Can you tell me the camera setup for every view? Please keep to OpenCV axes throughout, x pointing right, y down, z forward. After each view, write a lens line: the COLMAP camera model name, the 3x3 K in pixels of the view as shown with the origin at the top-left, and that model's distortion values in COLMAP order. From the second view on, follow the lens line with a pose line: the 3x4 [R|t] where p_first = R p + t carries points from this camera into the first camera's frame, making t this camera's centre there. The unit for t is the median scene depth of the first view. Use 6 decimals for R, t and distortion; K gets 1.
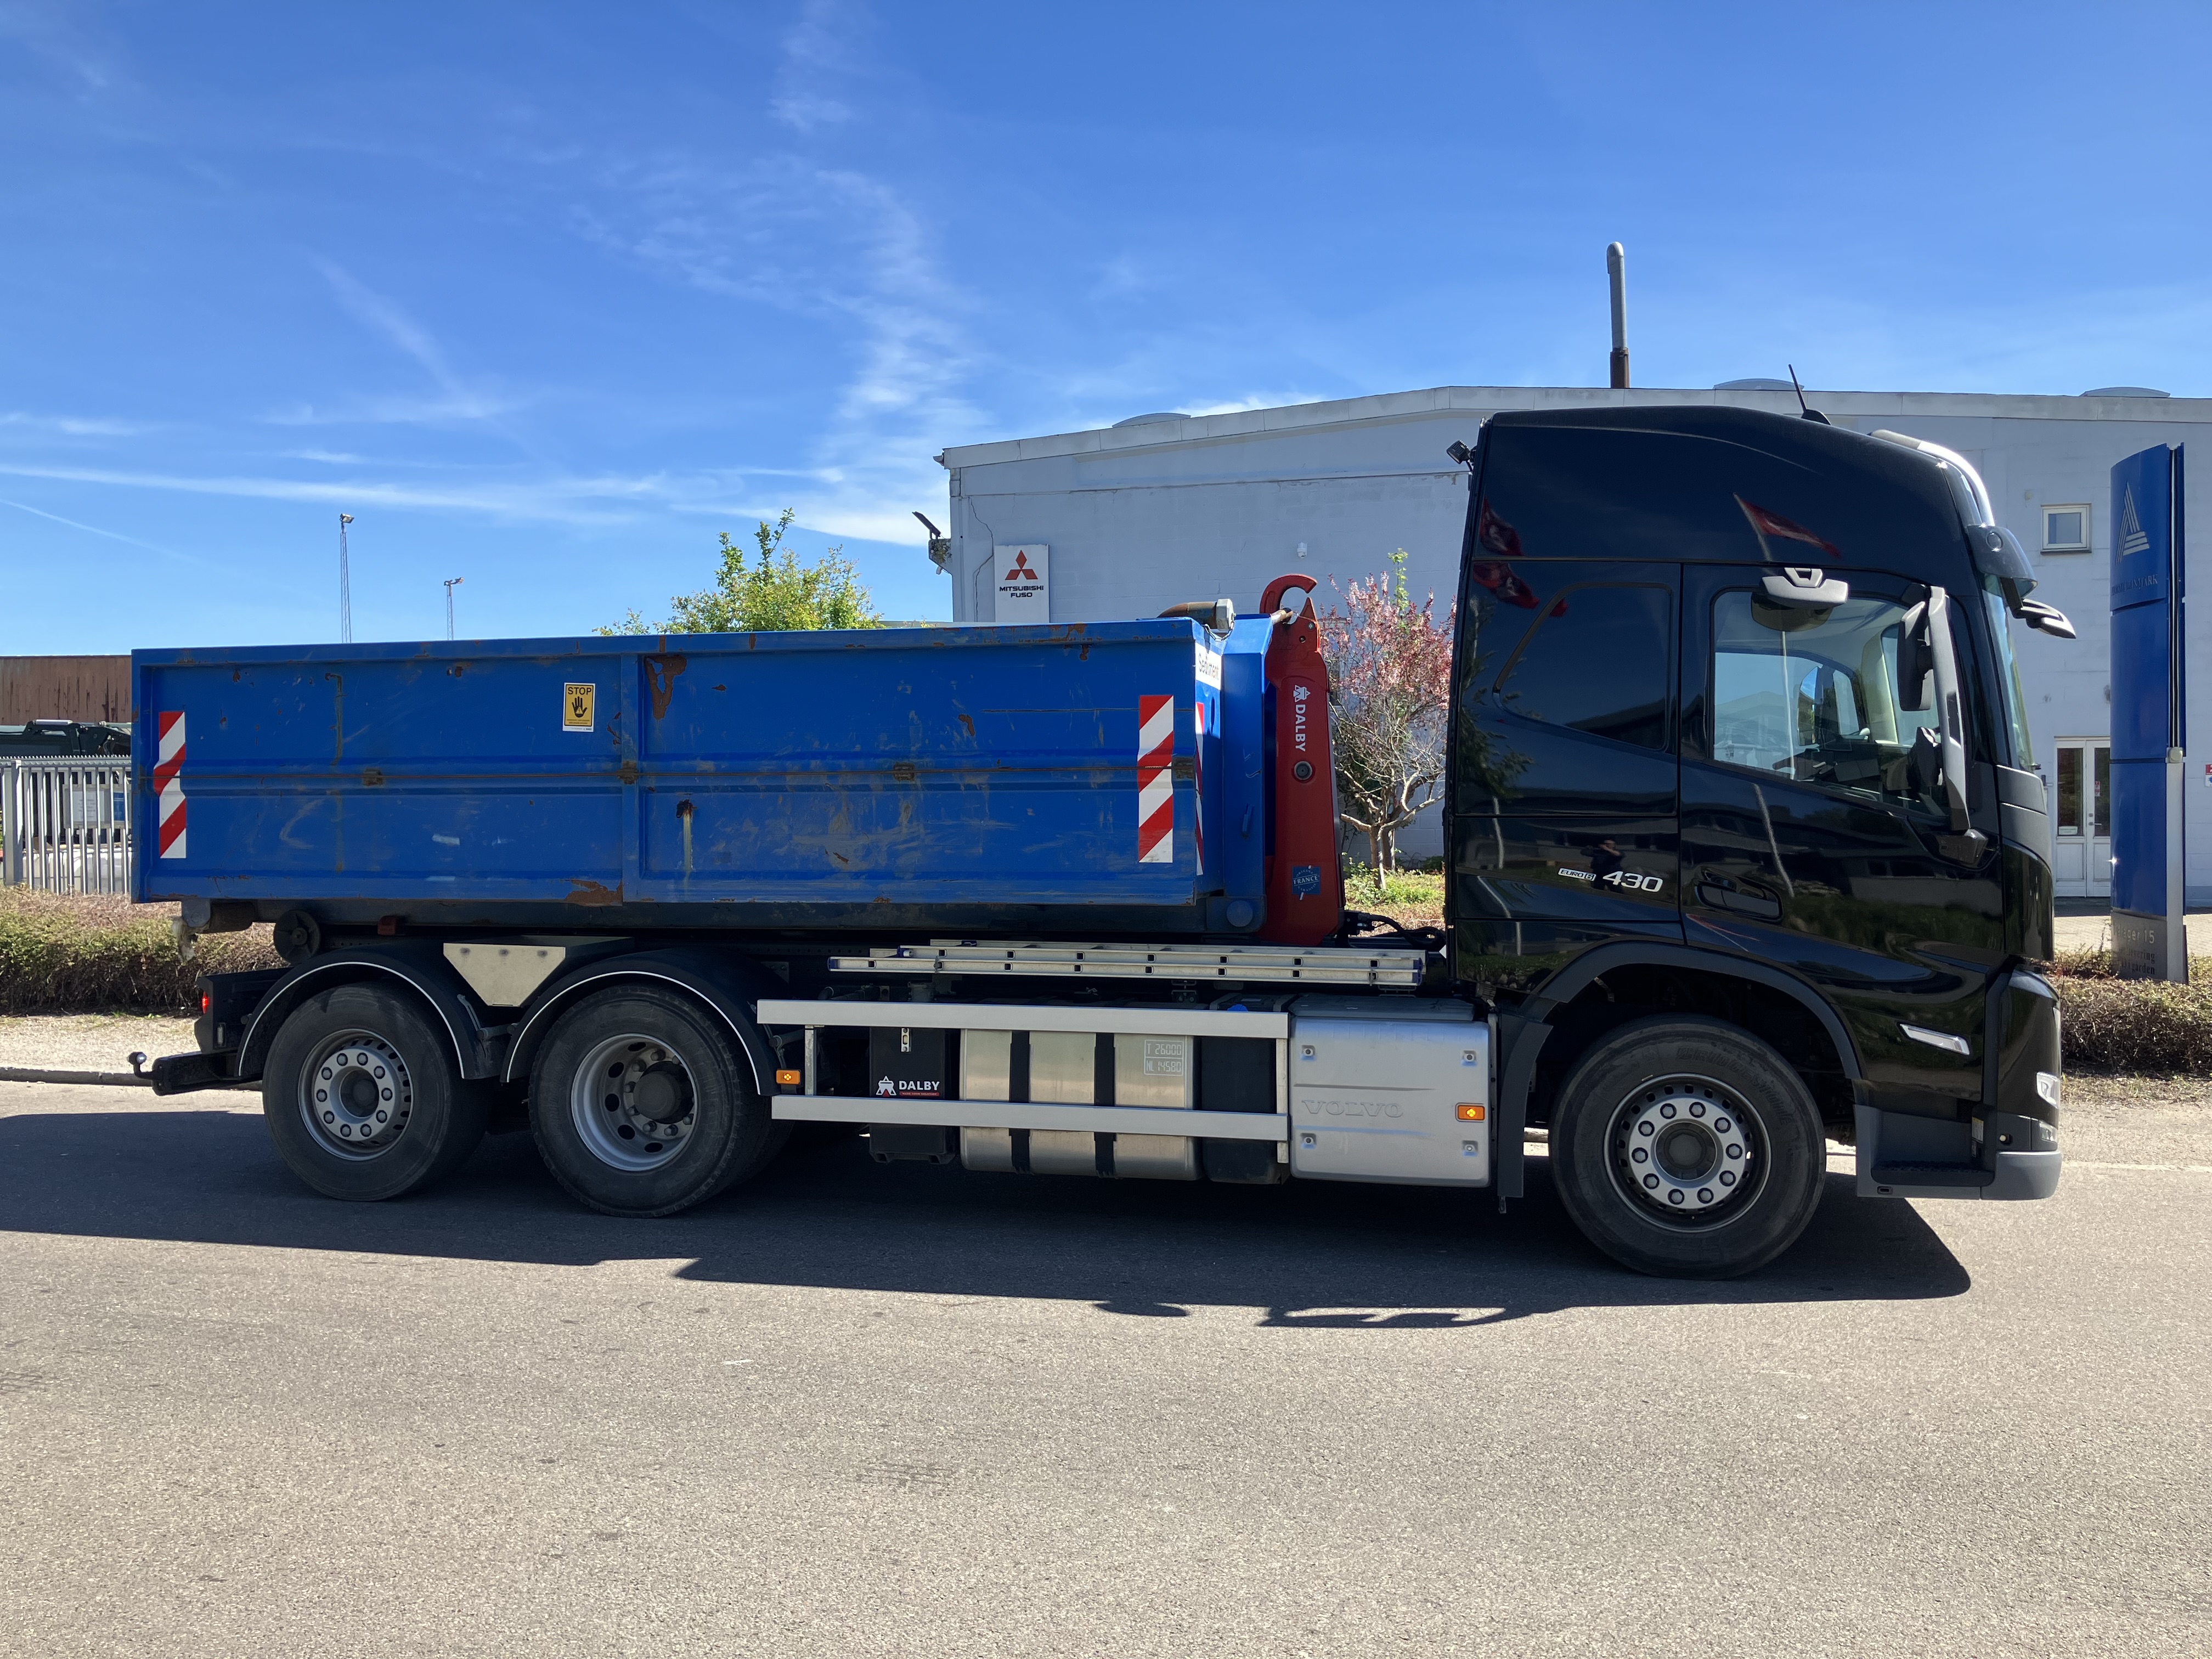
lens RADIAL K [[1830.0, 0, 1042.9], [0, 1830.0, 835.6], [0, 0, 1]] dist [0.194777, -0.627733]
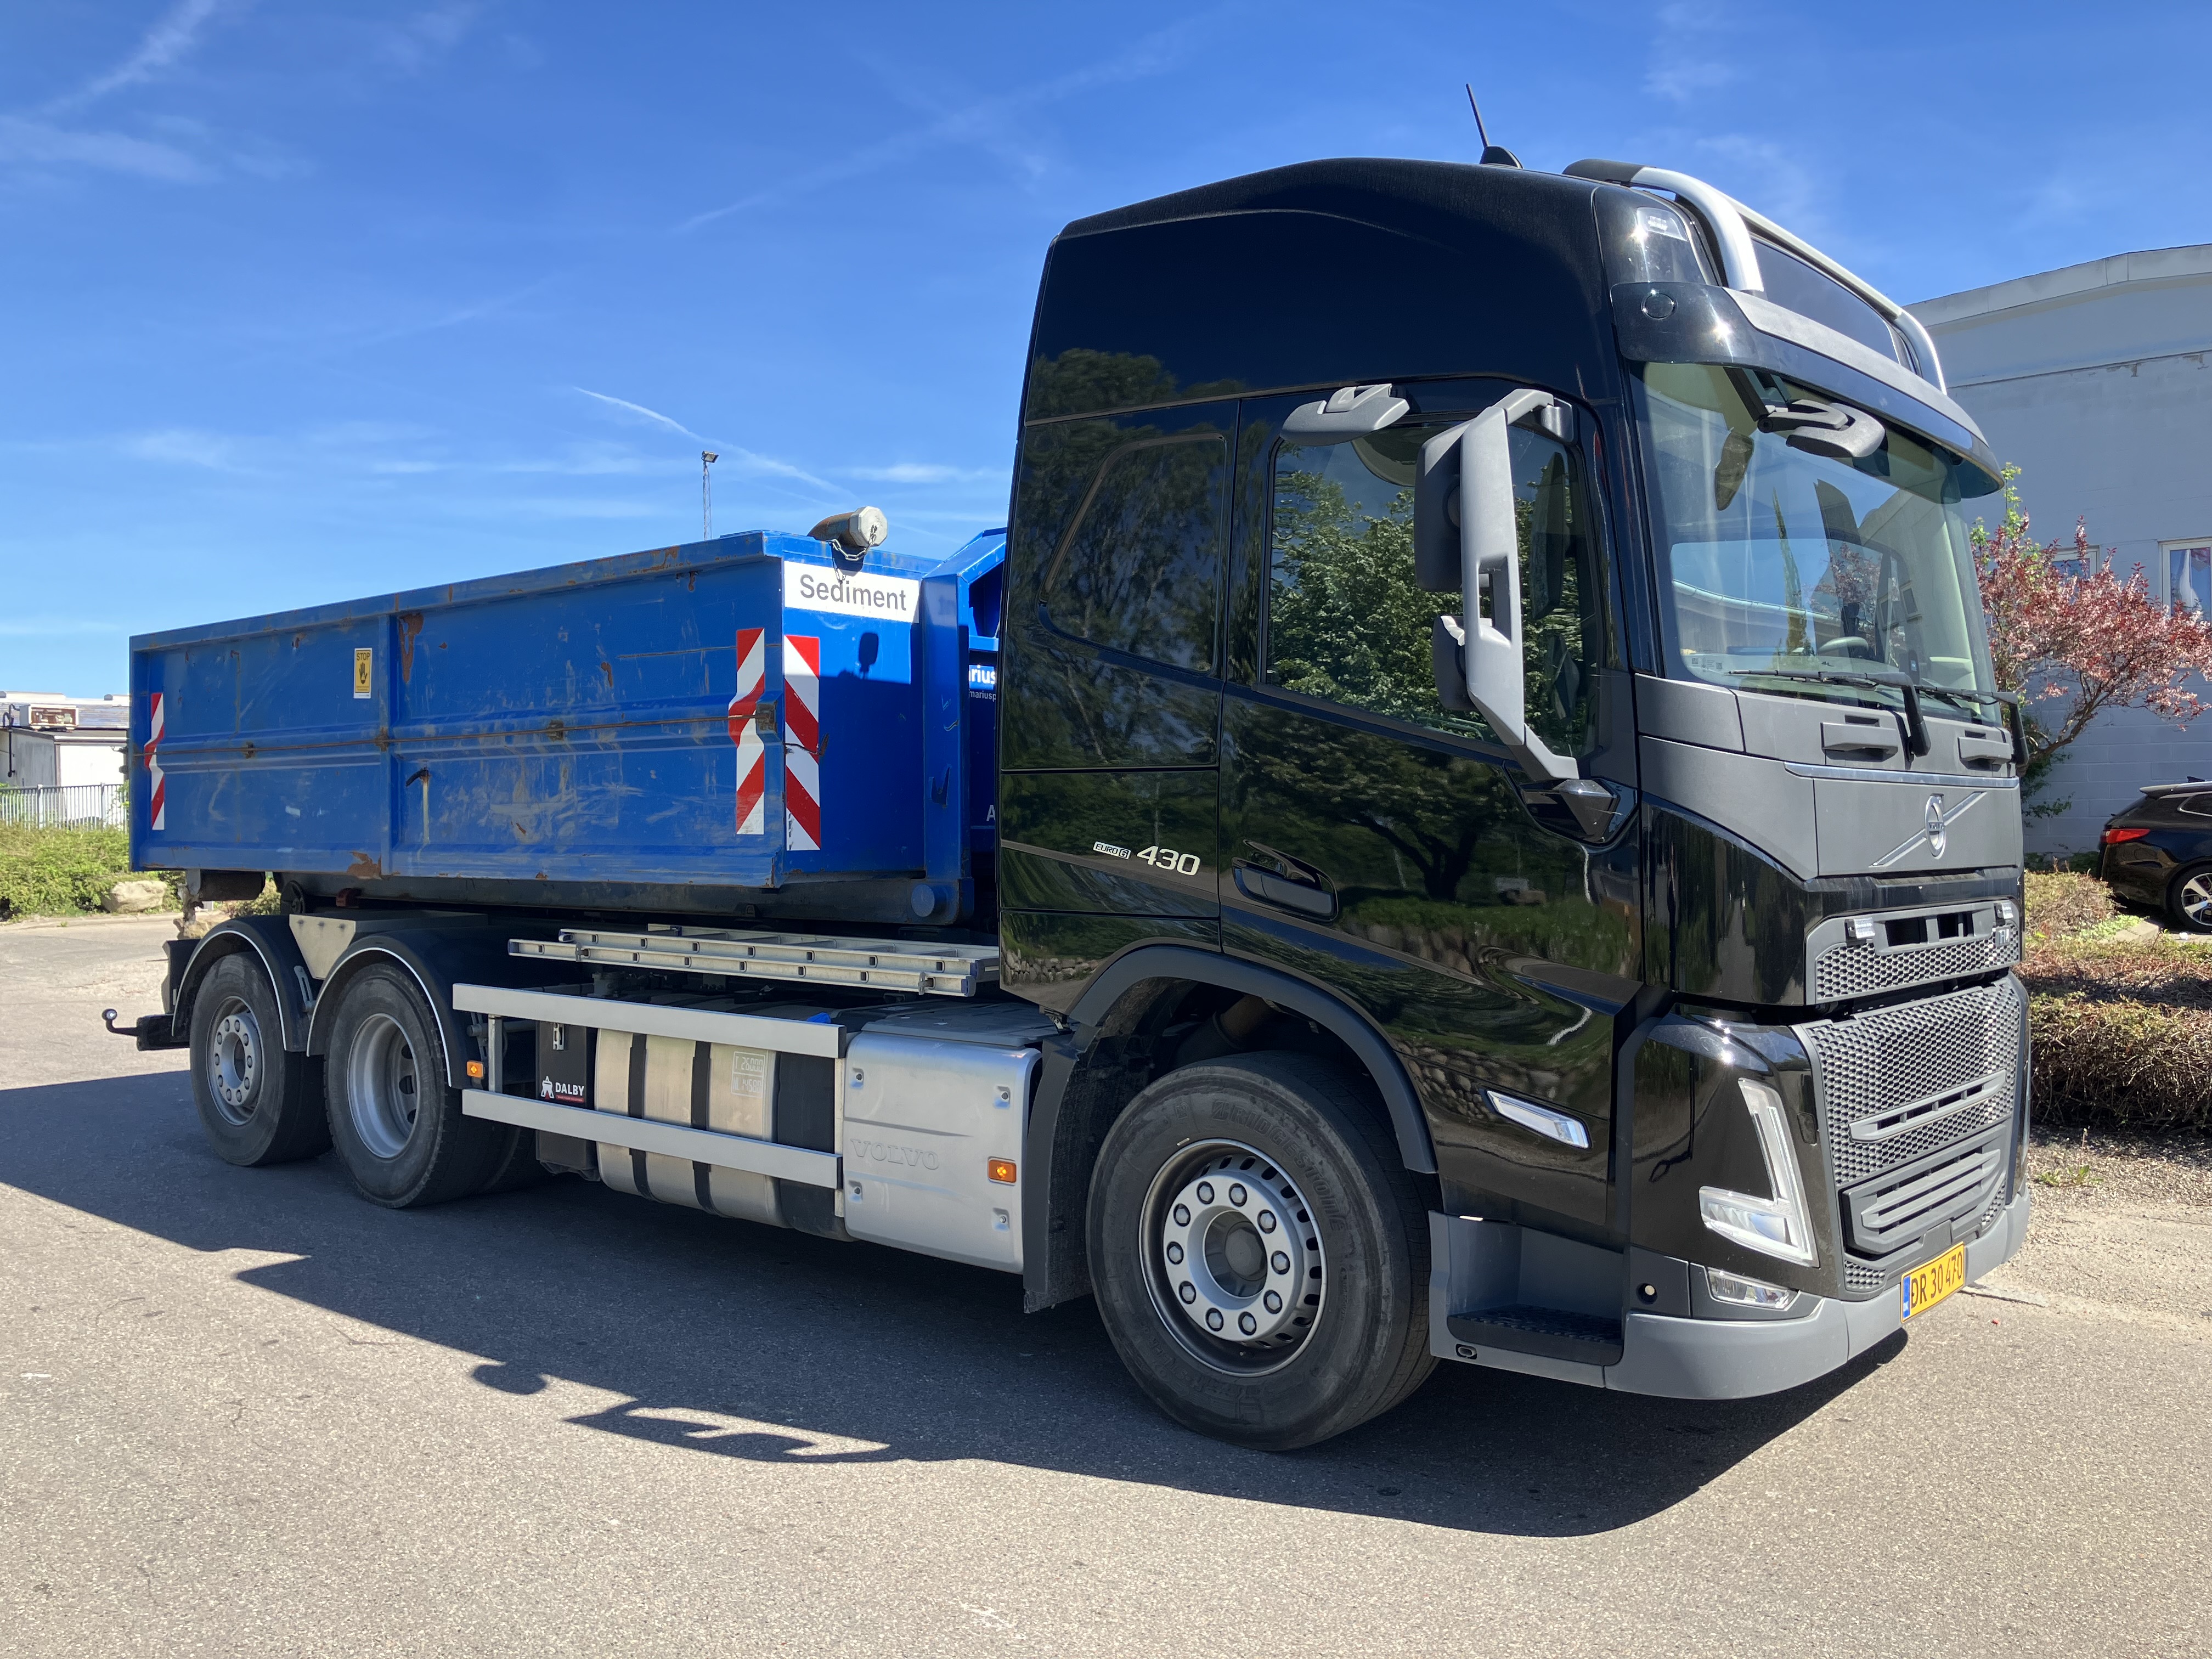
lens RADIAL K [[1808.7, 0, 1106.0], [0, 1808.7, 829.5], [0, 0, 1]] dist [0.058836, -0.073511]
pose [[0.889093, 0.002775, -0.457718, 0.571019], [-0.004401, 0.999987, -0.002487, 0.013836], [0.457706, 0.004225, 0.889094, 0.356566]]
